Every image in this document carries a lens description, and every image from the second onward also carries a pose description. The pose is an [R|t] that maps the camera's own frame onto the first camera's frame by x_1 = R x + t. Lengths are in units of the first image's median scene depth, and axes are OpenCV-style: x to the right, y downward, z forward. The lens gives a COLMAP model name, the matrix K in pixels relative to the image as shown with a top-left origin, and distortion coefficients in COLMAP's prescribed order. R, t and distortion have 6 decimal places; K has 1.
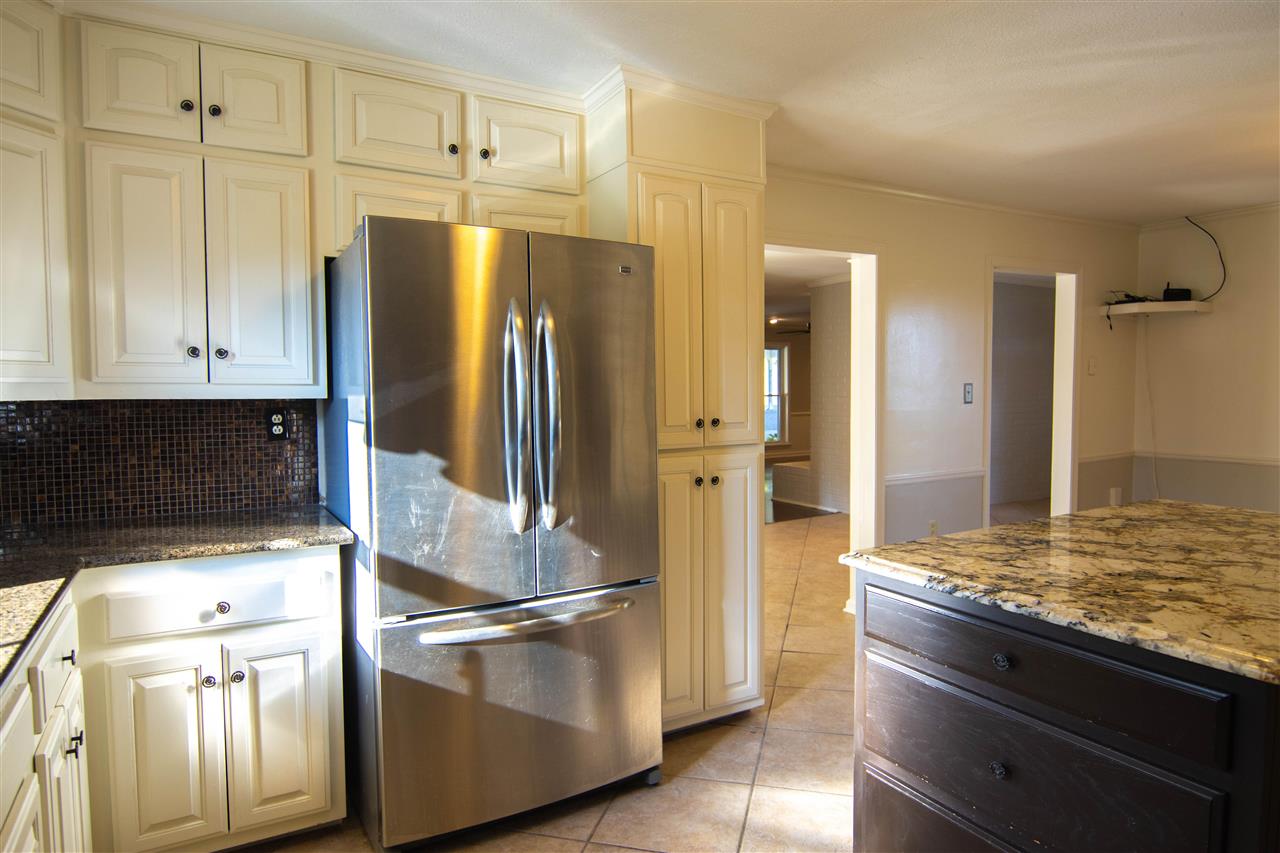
lens RADIAL K [[766.9, 0, 640.1], [0, 766.9, 424.2], [0, 0, 1]] dist [-0.002086, -0.000636]
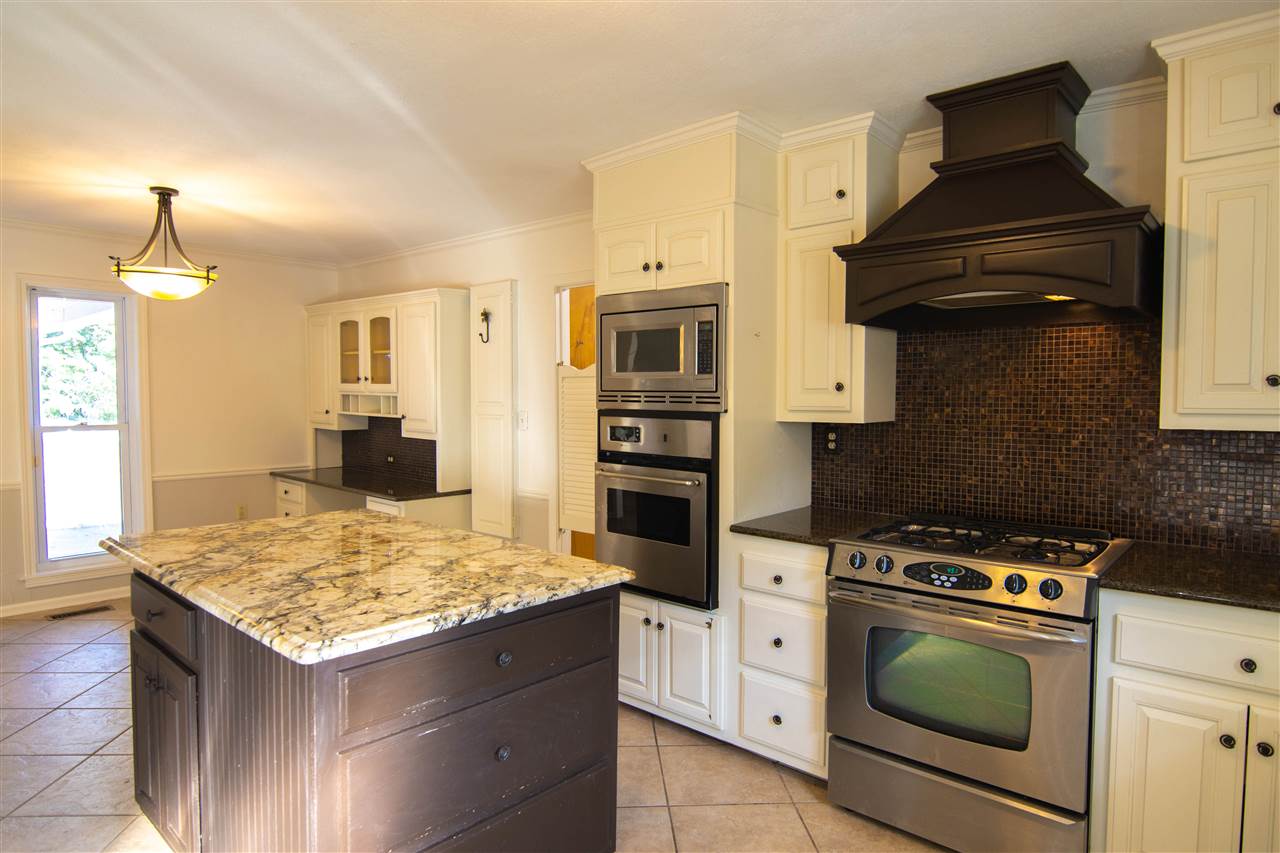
lens RADIAL K [[766.9, 0, 641.4], [0, 766.9, 420.8], [0, 0, 1]] dist [-0.002086, -0.000636]
pose [[-0.294053, -0.036127, 0.955106, -0.622452], [0.052051, 0.997197, 0.053745, -0.094305], [-0.954371, 0.065518, -0.291348, 0.993970]]
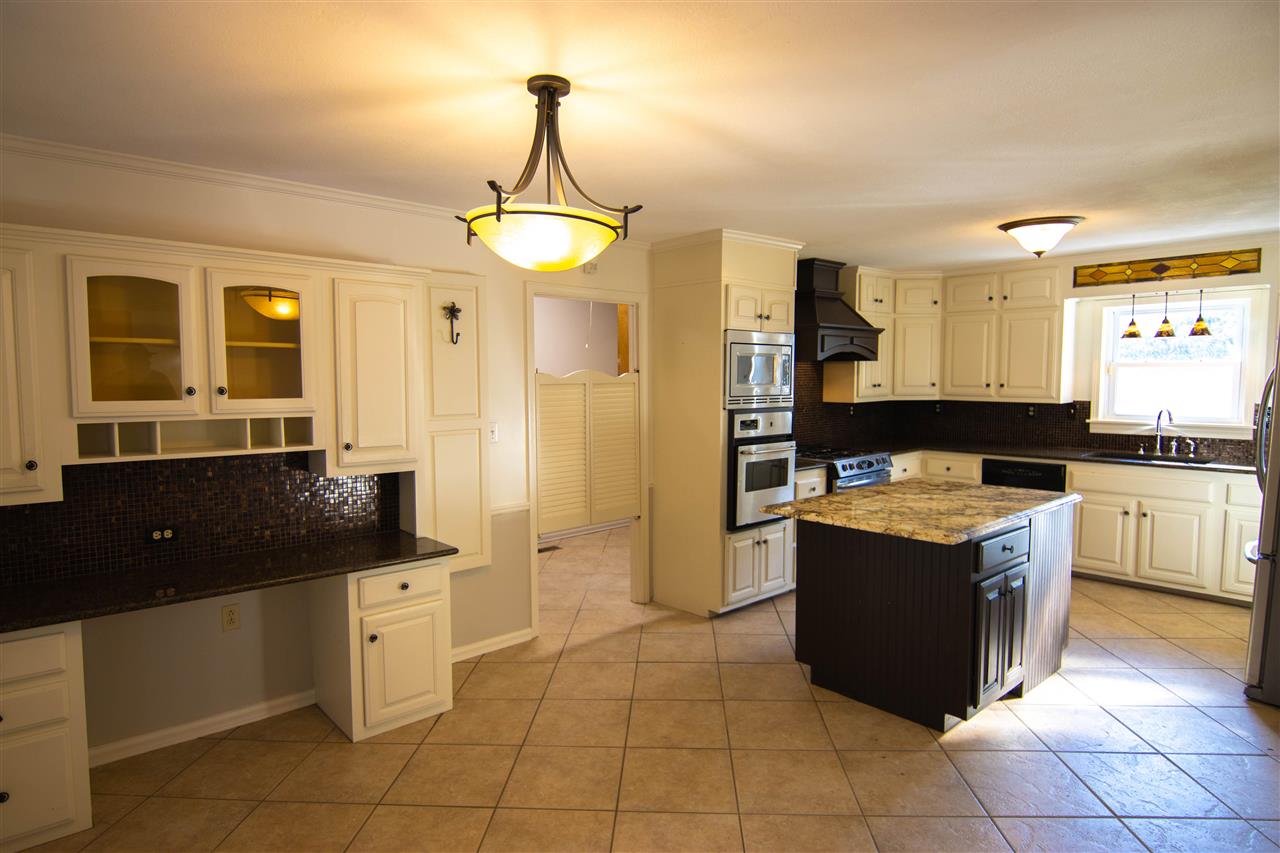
lens RADIAL K [[728.6, 0, 640.6], [0, 728.6, 426.8], [0, 0, 1]] dist [-0.006483, -0.002151]
pose [[-0.977909, 0.022407, -0.207826, 2.046416], [-0.004005, 0.992047, 0.125804, -0.286536], [0.208992, 0.123857, -0.970042, 2.950287]]
